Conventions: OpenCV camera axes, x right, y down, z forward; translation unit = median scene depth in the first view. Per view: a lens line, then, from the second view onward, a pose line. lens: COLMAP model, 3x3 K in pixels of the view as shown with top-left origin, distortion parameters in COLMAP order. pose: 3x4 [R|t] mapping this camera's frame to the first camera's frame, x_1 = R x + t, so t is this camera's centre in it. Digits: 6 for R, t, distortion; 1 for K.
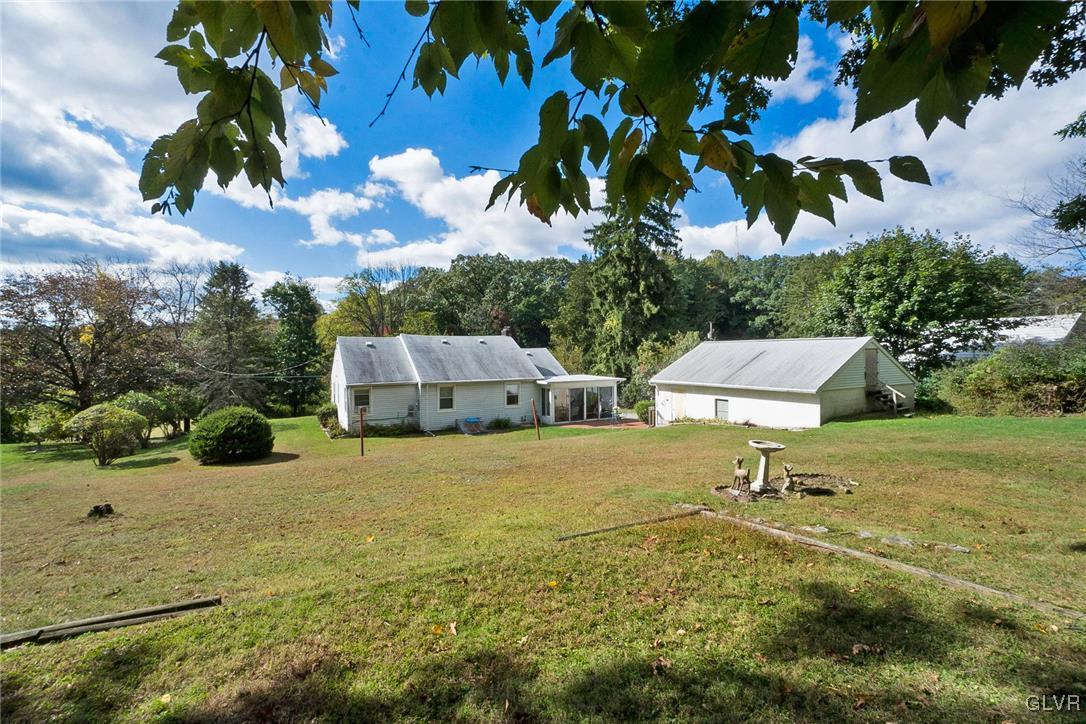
lens RADIAL K [[477.4, 0, 541.3], [0, 477.4, 368.5], [0, 0, 1]] dist [-0.030439, 0.000338]
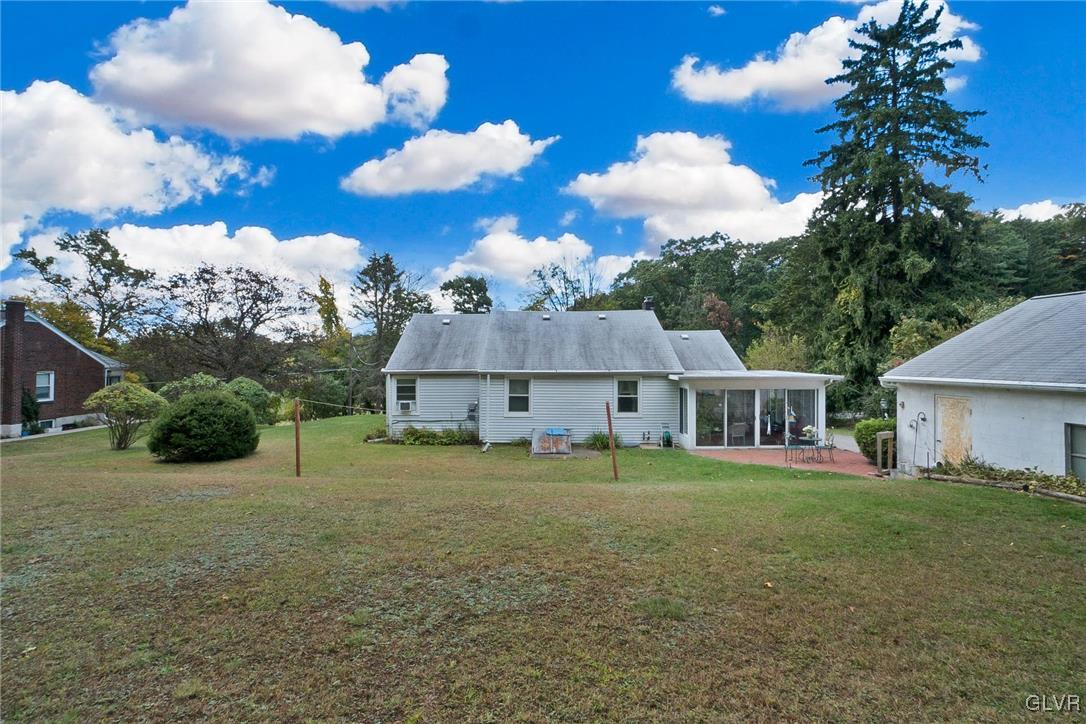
lens RADIAL K [[485.5, 0, 544.5], [0, 485.5, 356.7], [0, 0, 1]] dist [-0.060093, 0.024751]
pose [[0.879023, 0.003752, -0.476766, 0.147718], [-0.021599, 0.999256, -0.031958, 0.026227], [0.476291, 0.038389, 0.878449, 0.392493]]
